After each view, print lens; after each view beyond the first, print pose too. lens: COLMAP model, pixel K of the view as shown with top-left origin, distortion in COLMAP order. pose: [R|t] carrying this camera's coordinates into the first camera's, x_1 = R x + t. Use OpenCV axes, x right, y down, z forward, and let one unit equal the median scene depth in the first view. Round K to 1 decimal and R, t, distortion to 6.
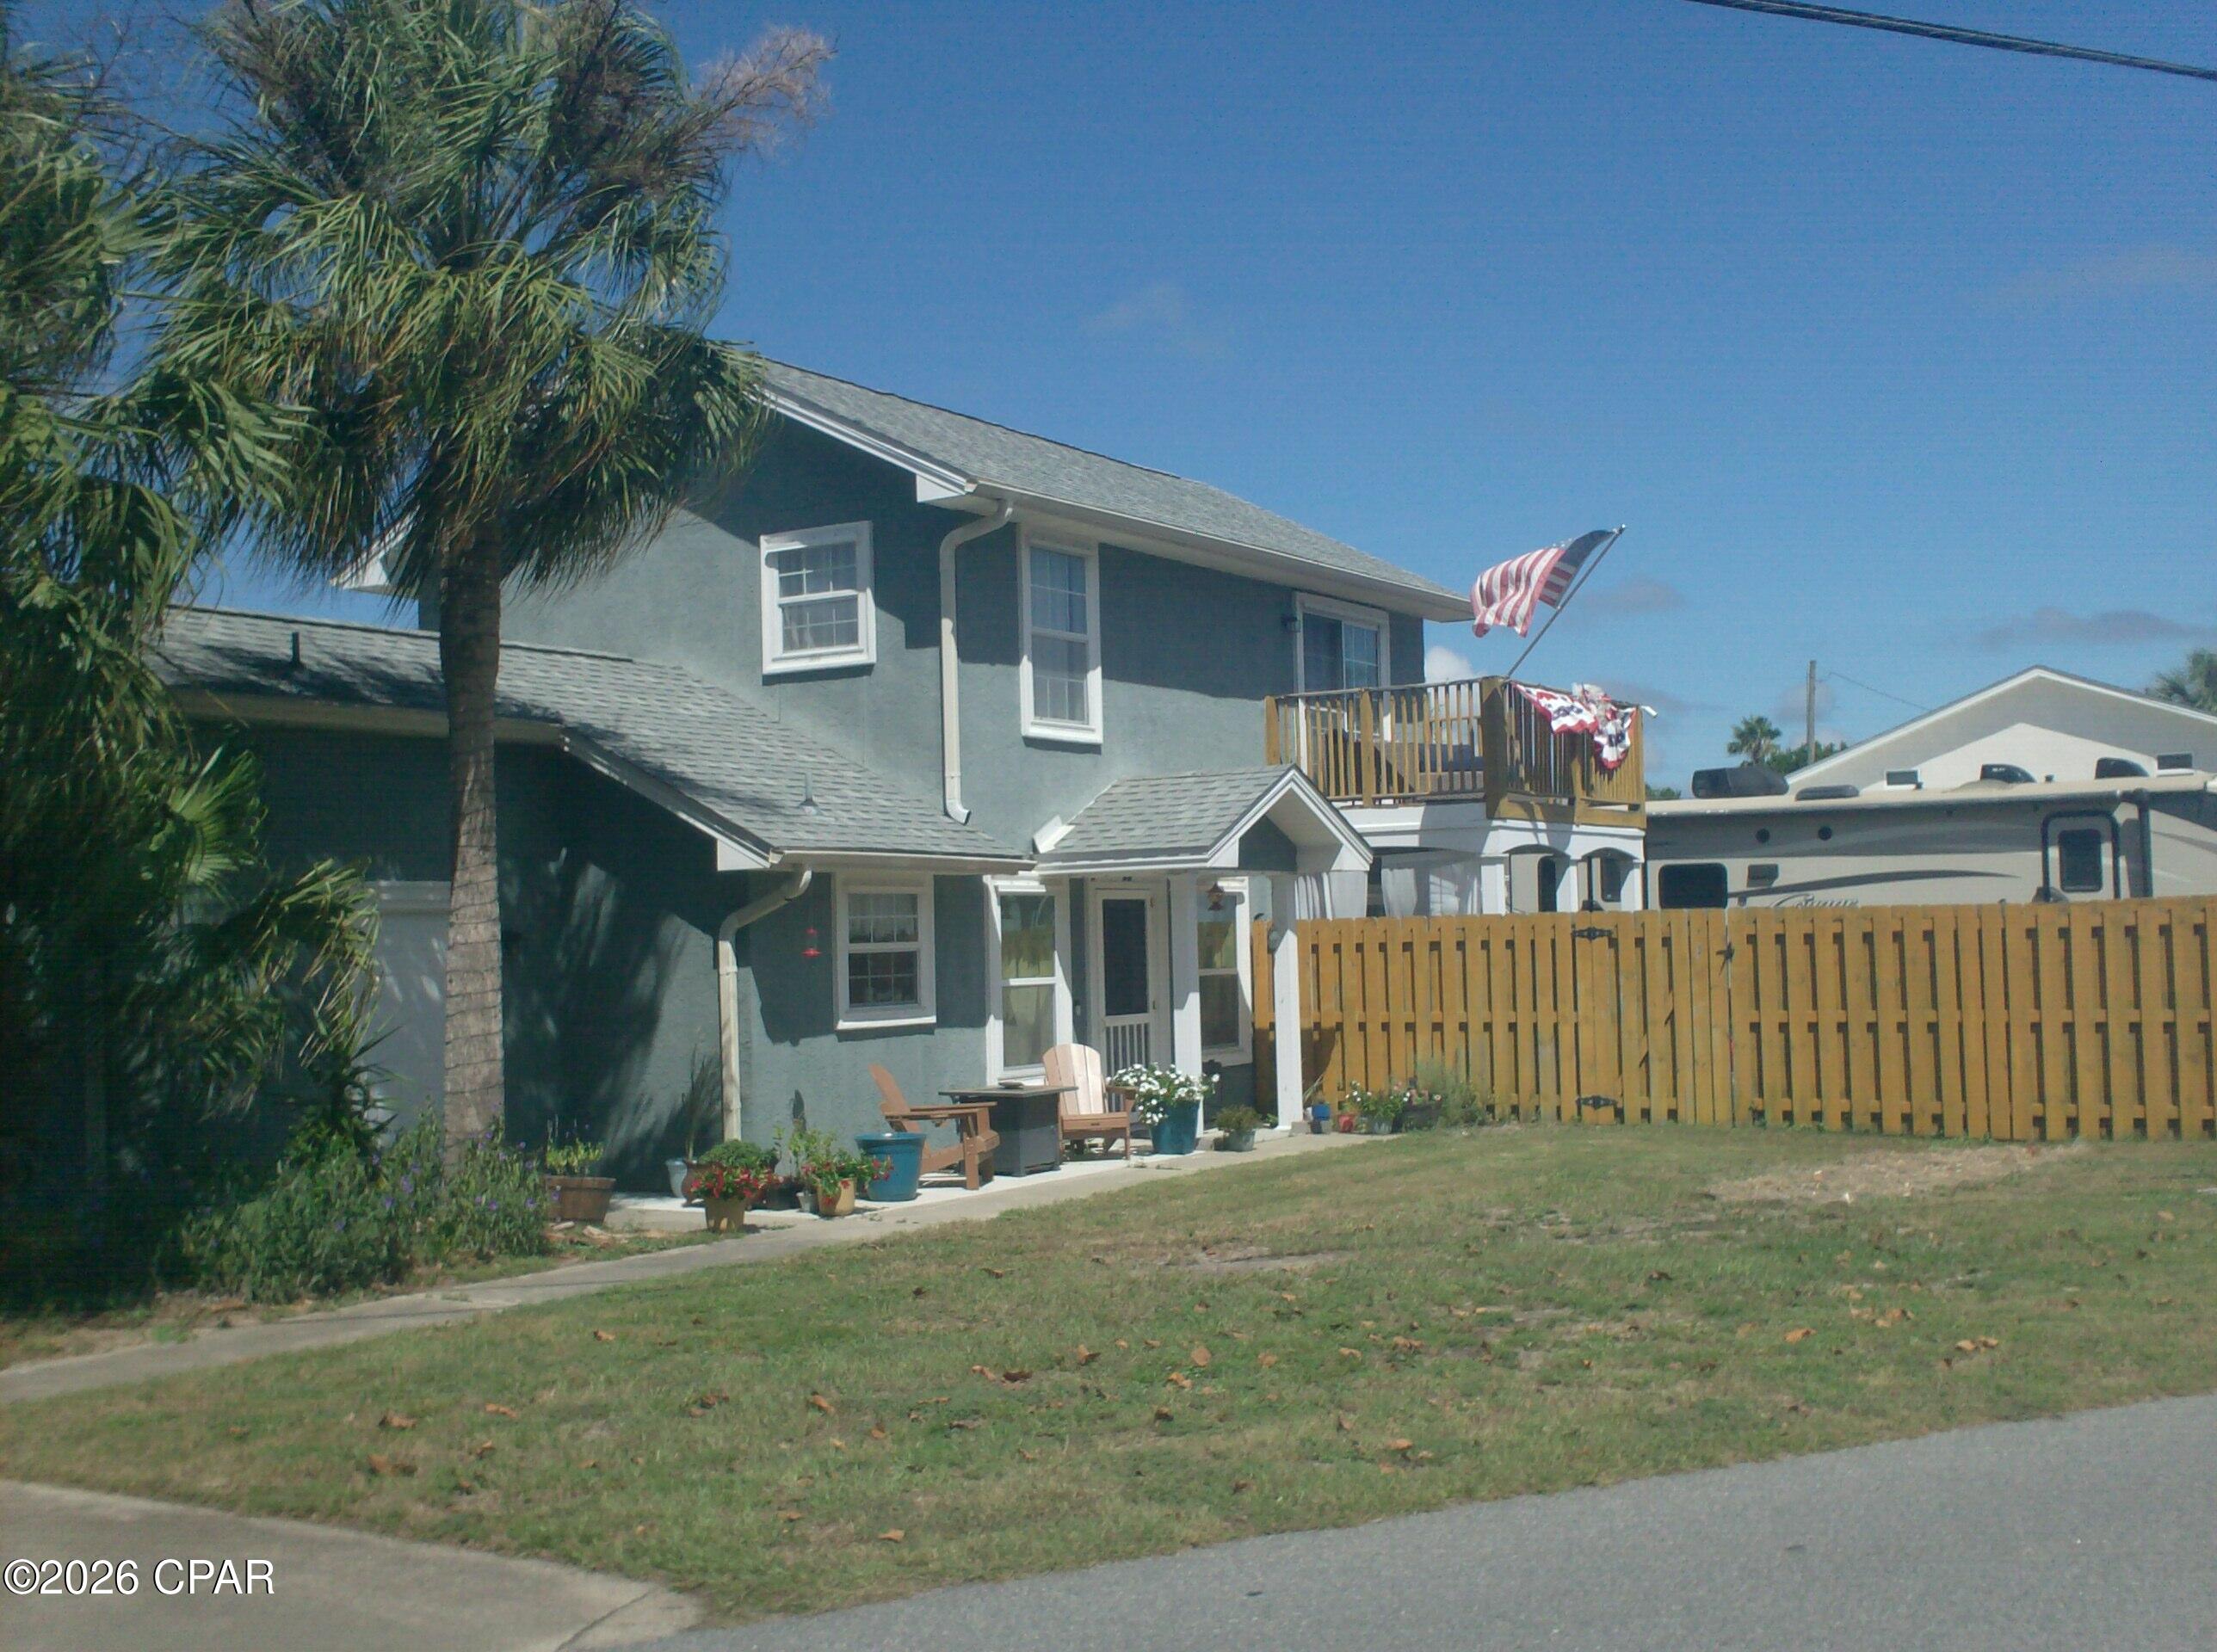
lens RADIAL K [[2400.1, 0, 1108.5], [0, 2400.1, 826.0], [0, 0, 1]] dist [0.071184, -0.030832]
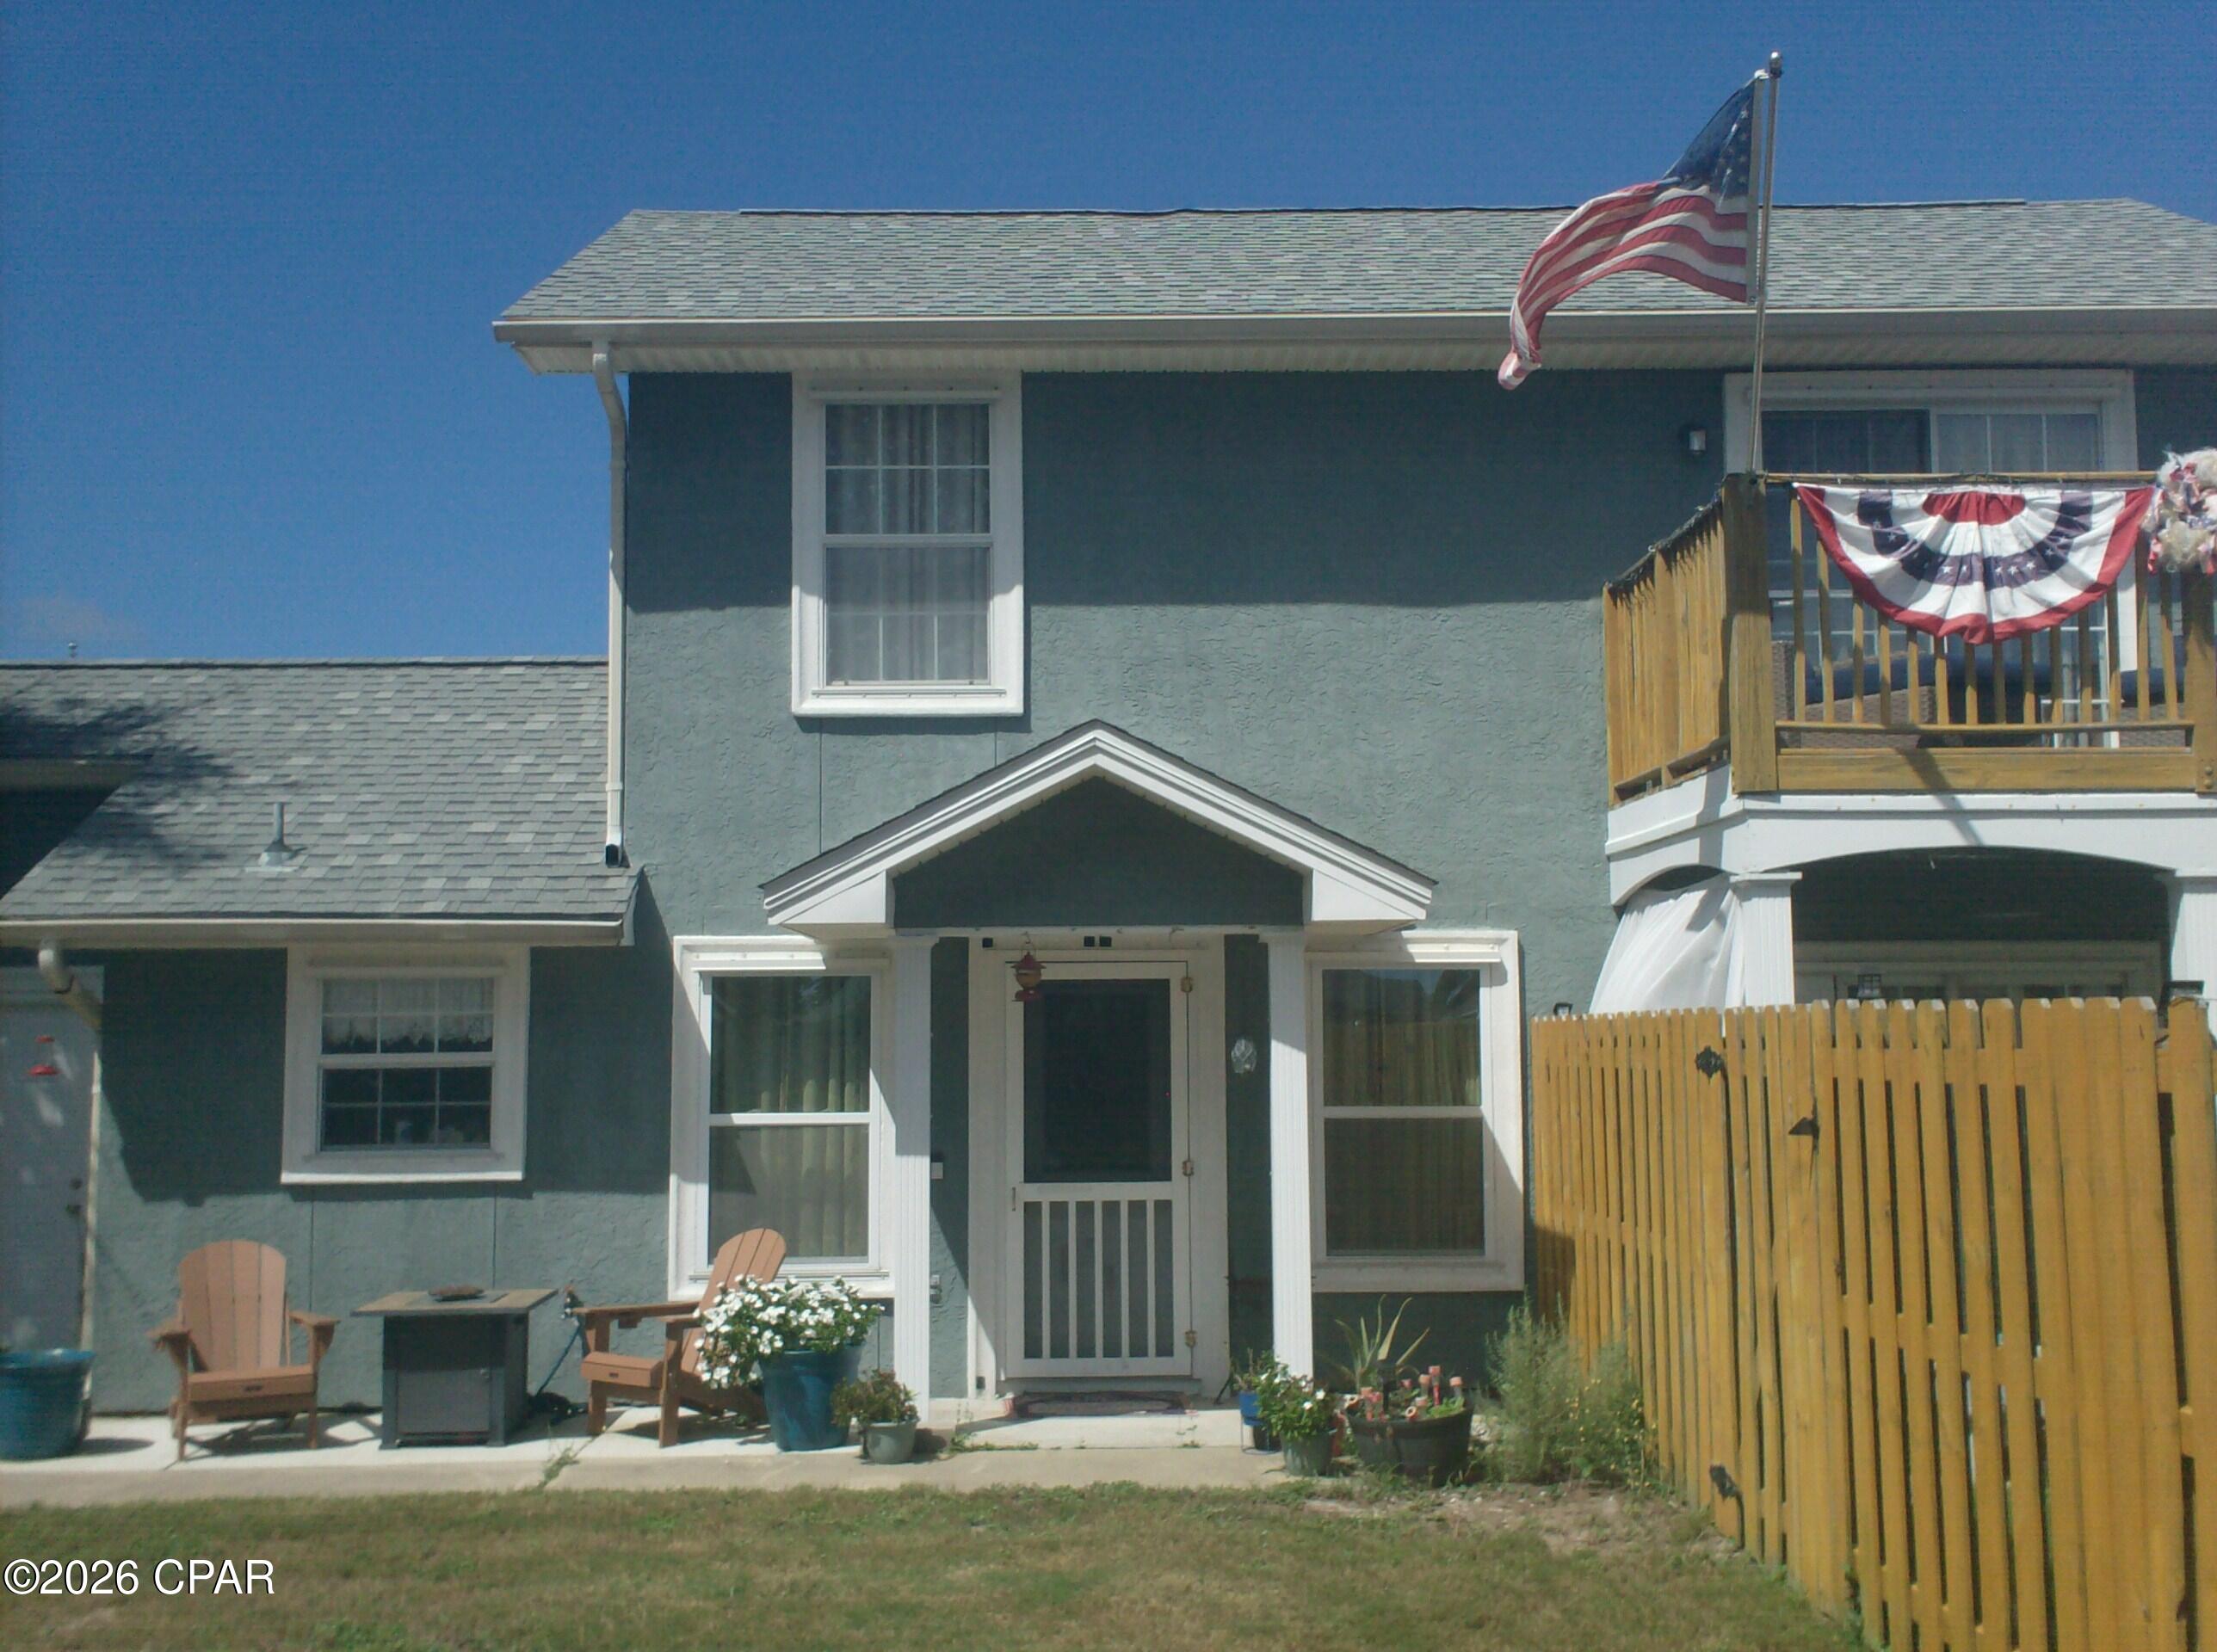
lens RADIAL K [[2400.1, 0, 1108.5], [0, 2400.1, 826.0], [0, 0, 1]] dist [0.071184, -0.030832]
pose [[0.560840, -0.054646, -0.826119, 0.514576], [0.034661, 0.998494, -0.042517, 0.019555], [0.827198, -0.004789, 0.561890, 0.723620]]
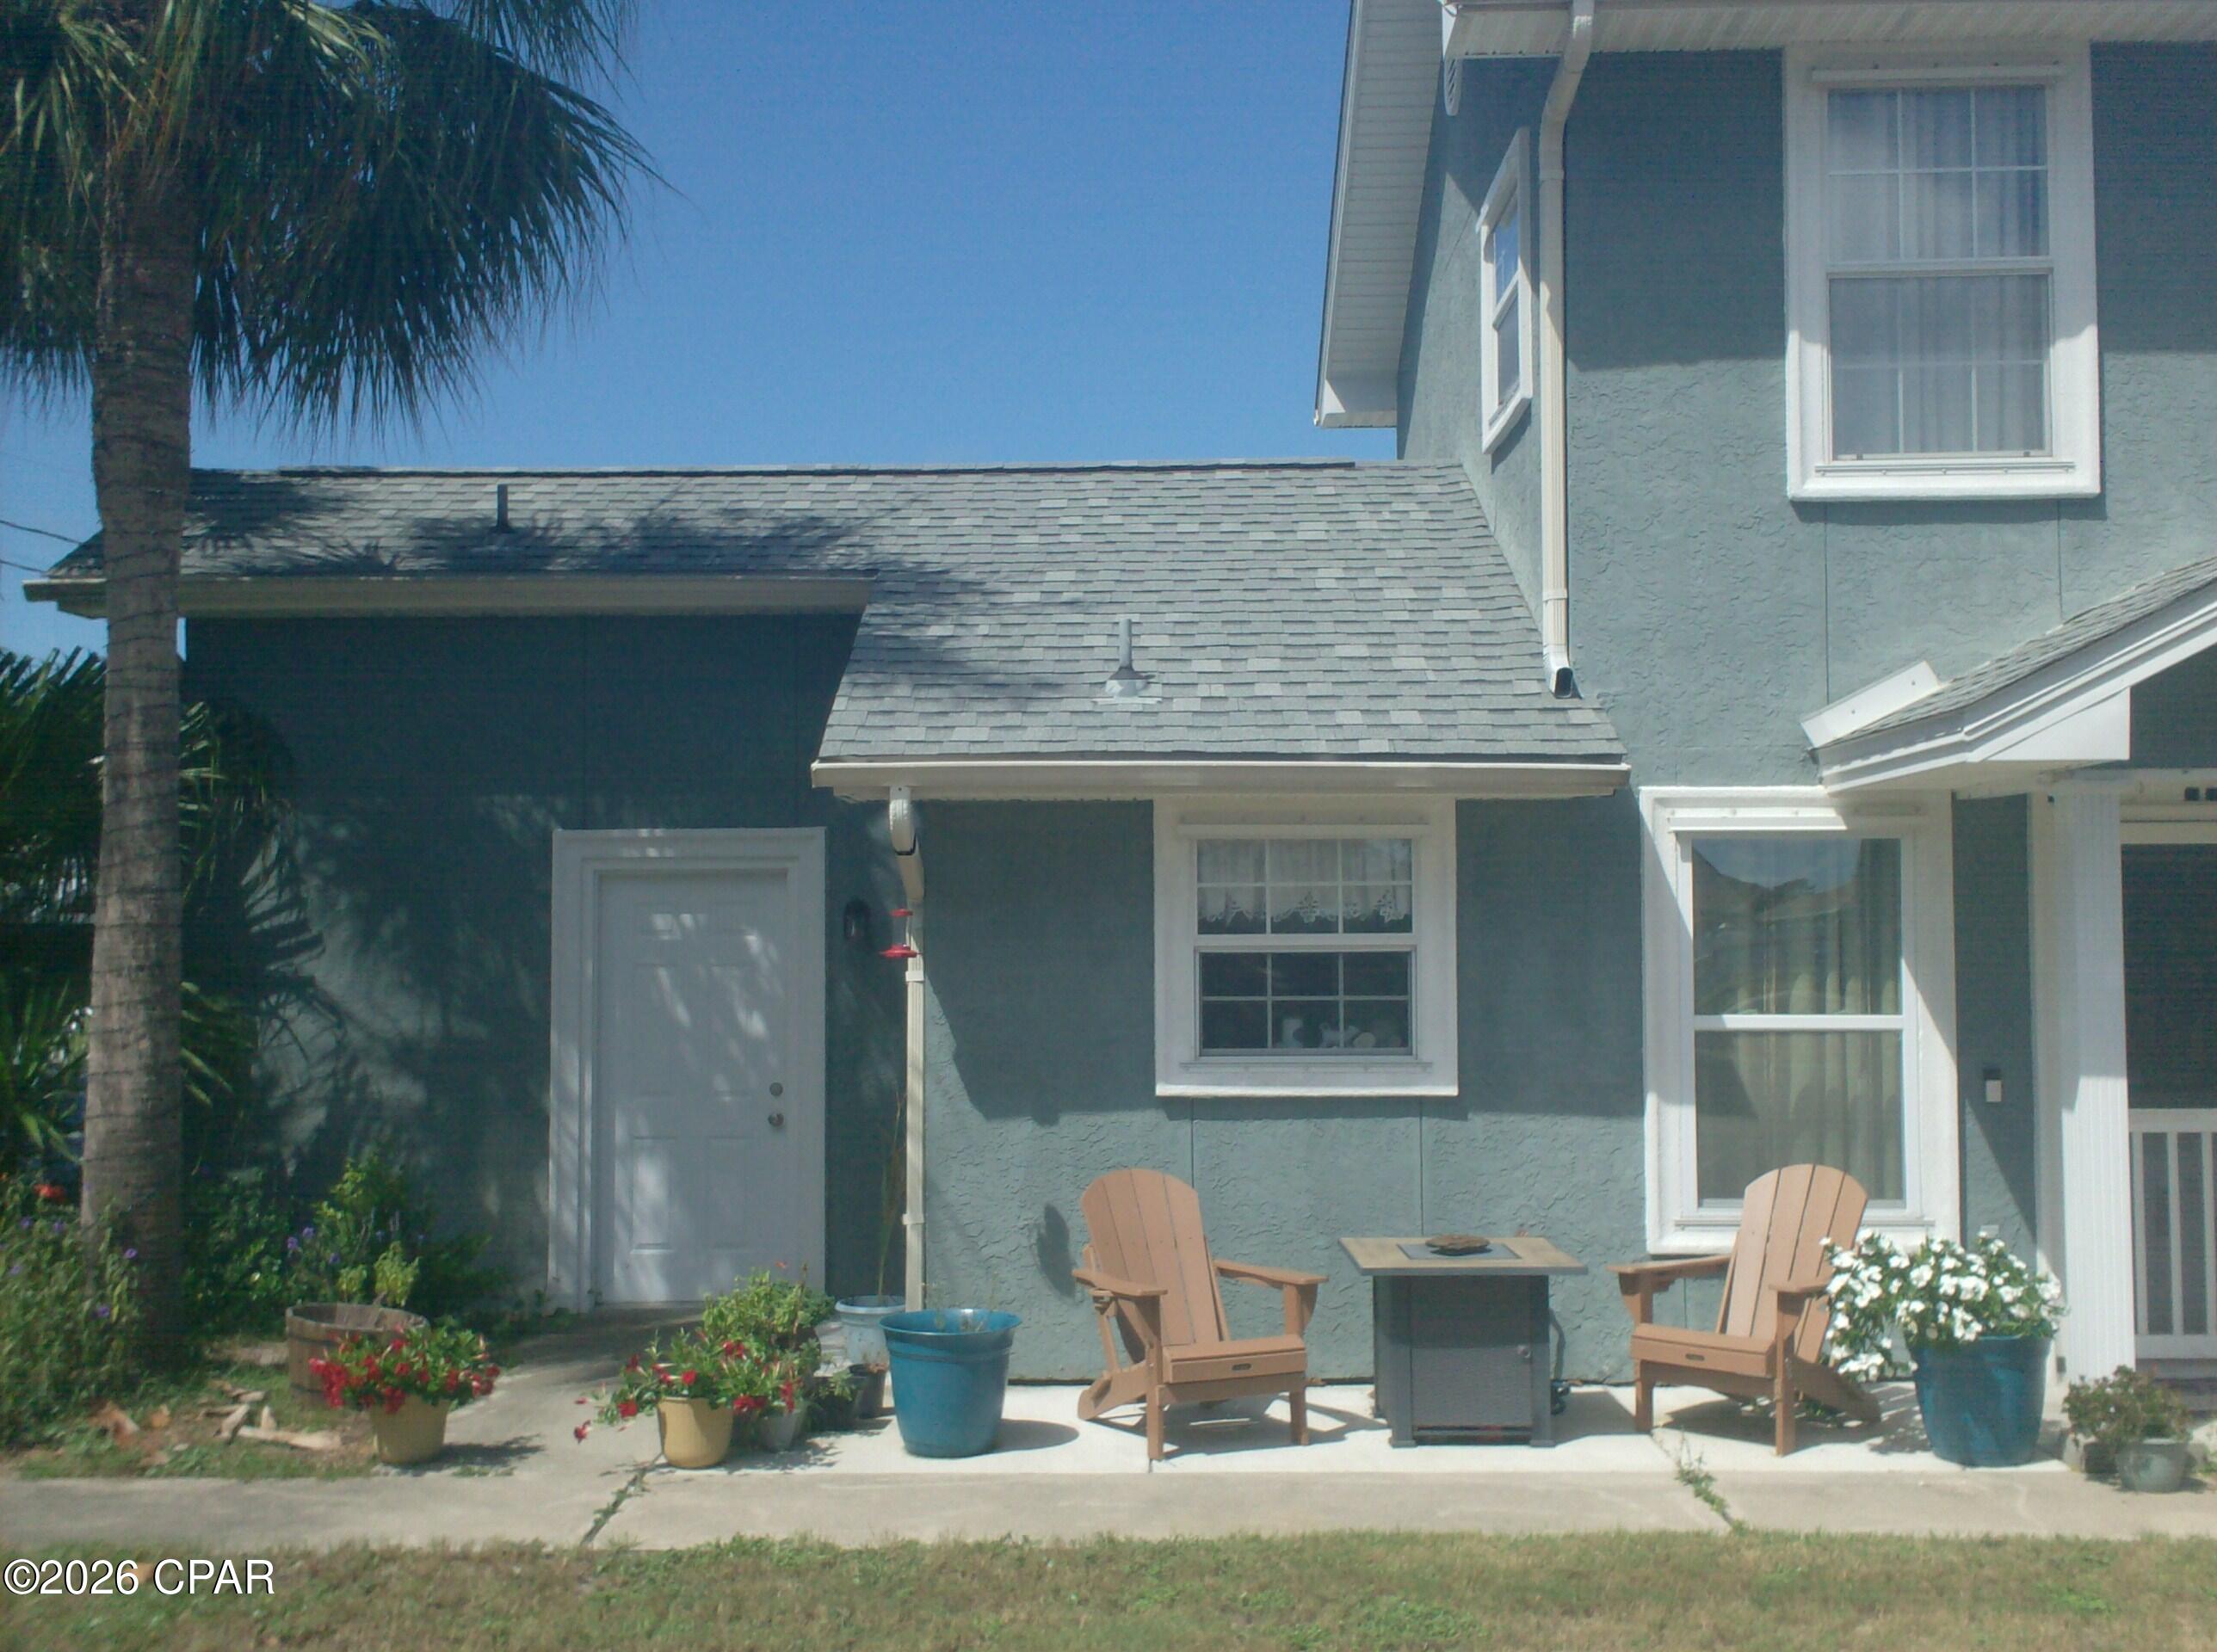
lens RADIAL K [[2400.1, 0, 1108.5], [0, 2400.1, 826.0], [0, 0, 1]] dist [0.071184, -0.030832]
pose [[0.523727, -0.016456, -0.851727, 0.297004], [0.033609, 0.999434, 0.001356, 0.021333], [0.851223, -0.029336, 0.523983, 0.637584]]
